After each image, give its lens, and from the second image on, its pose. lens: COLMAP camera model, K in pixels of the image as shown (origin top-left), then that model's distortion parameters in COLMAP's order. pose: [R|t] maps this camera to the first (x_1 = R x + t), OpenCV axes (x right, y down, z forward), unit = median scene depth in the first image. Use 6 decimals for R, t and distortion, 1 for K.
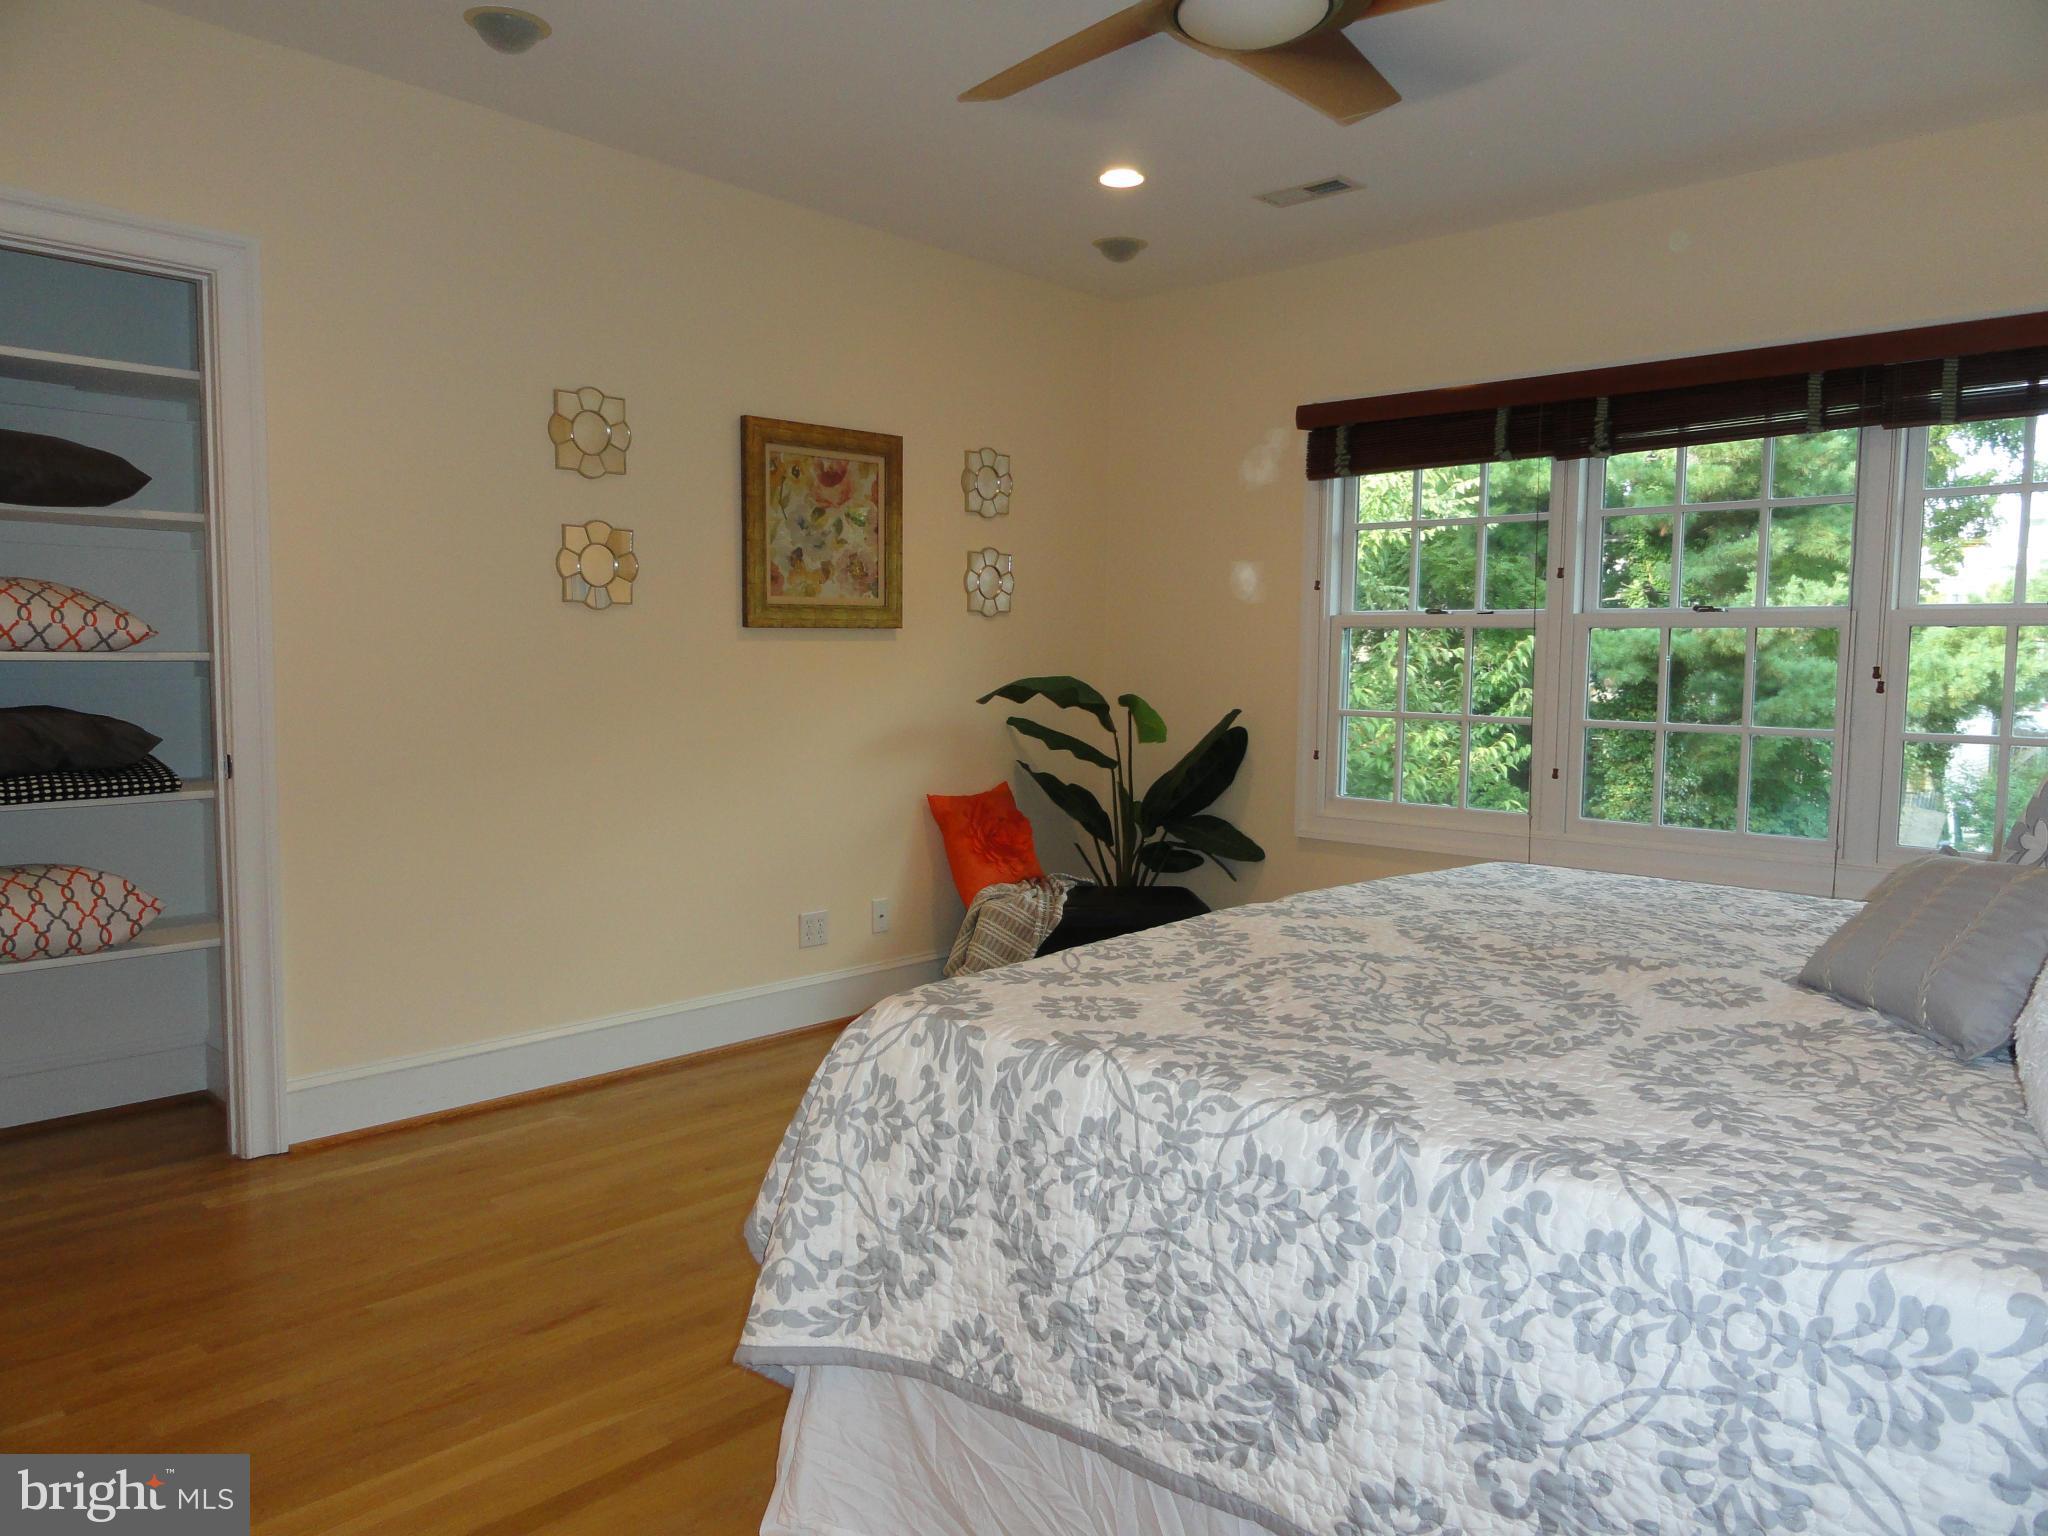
lens RADIAL K [[1435.4, 0, 1015.7], [0, 1435.4, 777.1], [0, 0, 1]] dist [0.002774, 0.001003]
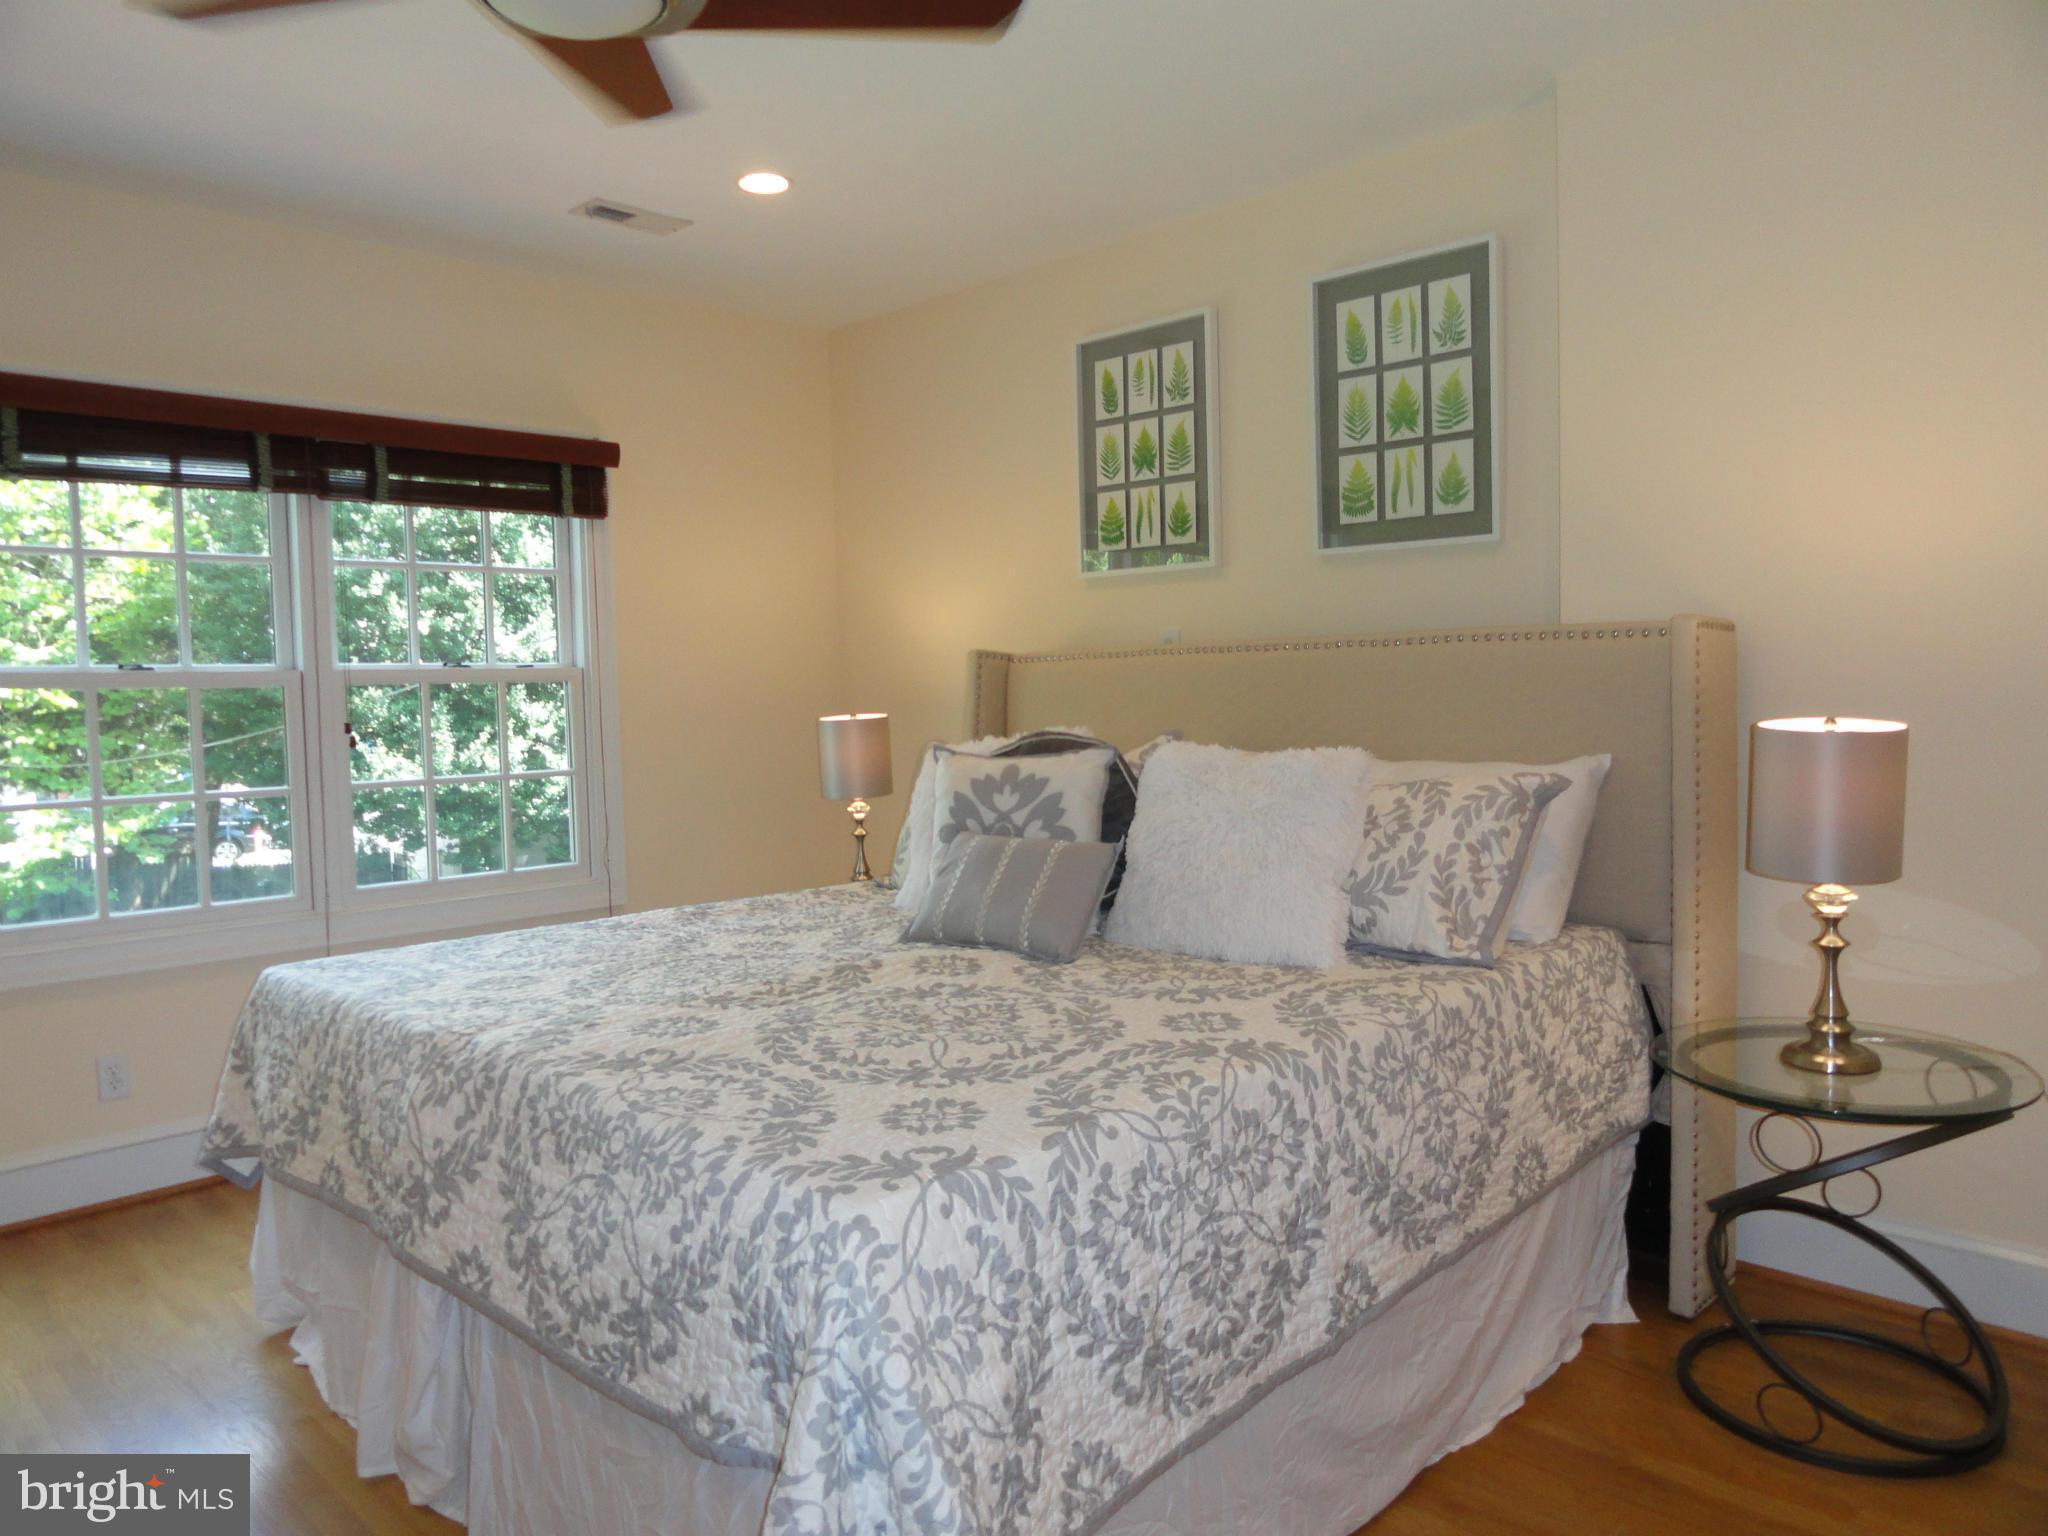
lens RADIAL K [[1435.4, 0, 1015.7], [0, 1435.4, 756.0], [0, 0, 1]] dist [0.002774, 0.001003]
pose [[0.021699, -0.068823, 0.997393, -0.548236], [0.108207, 0.991929, 0.066092, -0.080041], [-0.993892, 0.106490, 0.028971, 0.567213]]
